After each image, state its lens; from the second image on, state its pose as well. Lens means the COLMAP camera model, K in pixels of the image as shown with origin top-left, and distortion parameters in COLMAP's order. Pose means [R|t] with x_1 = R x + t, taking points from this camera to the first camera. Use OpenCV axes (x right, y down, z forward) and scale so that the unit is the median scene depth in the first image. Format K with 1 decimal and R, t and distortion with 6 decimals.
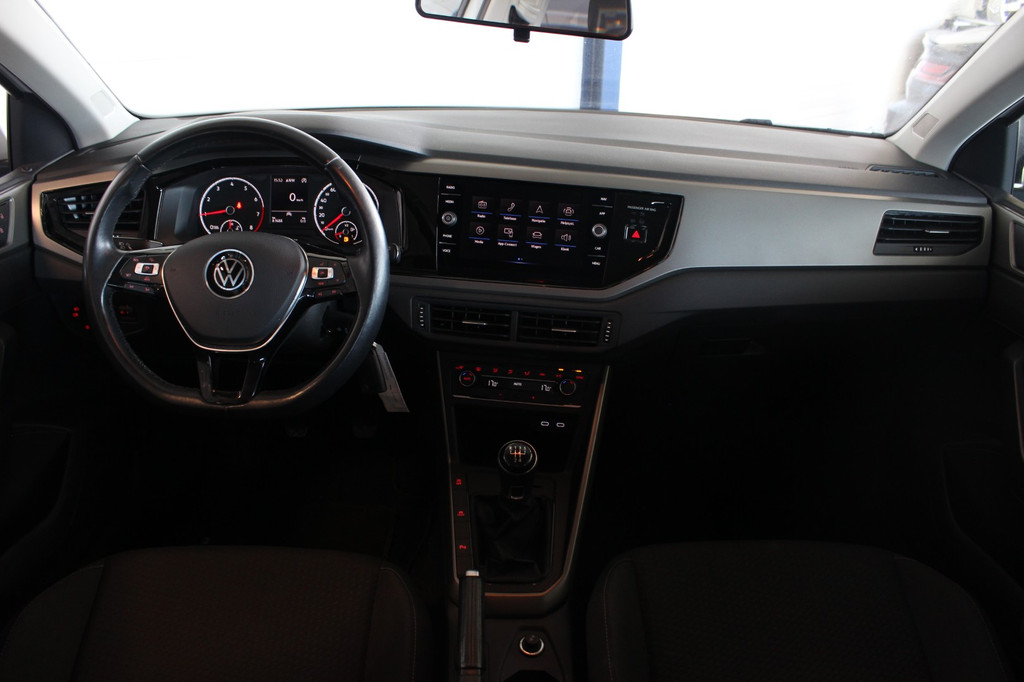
lens RADIAL K [[834.3, 0, 512.0], [0, 834.3, 341.0], [0, 0, 1]] dist [-0.184178, 0.168919]
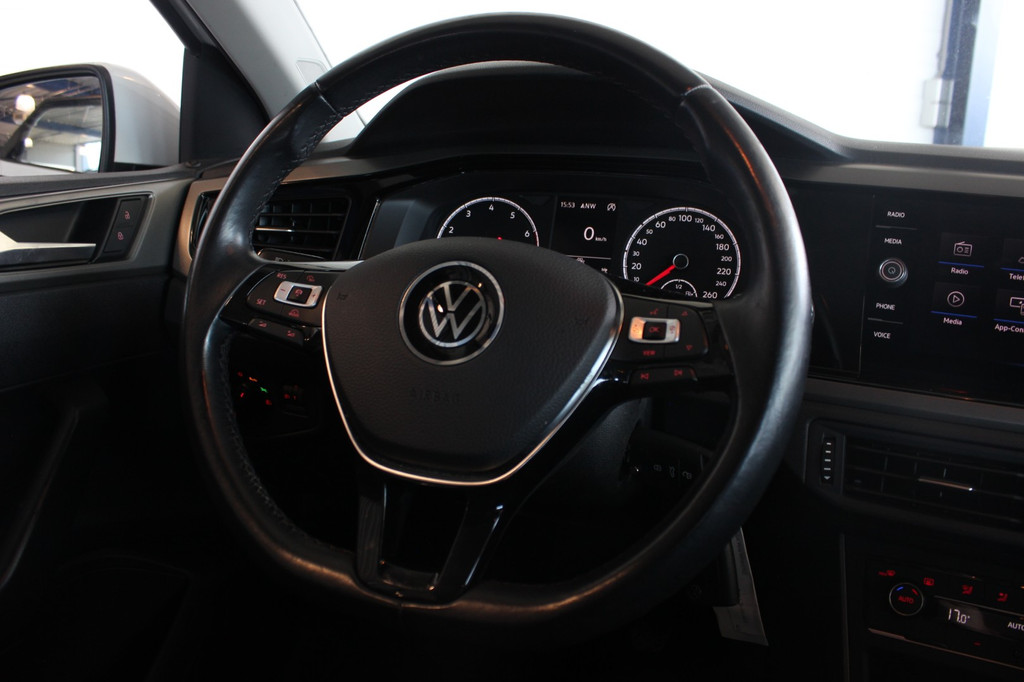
lens RADIAL K [[834.3, 0, 512.0], [0, 834.3, 341.0], [0, 0, 1]] dist [-0.184178, 0.168919]
pose [[0.946375, 0.071749, -0.315001, -0.138191], [-0.130886, 0.976575, -0.170791, 0.008071], [0.295368, 0.202861, 0.933598, 0.483723]]
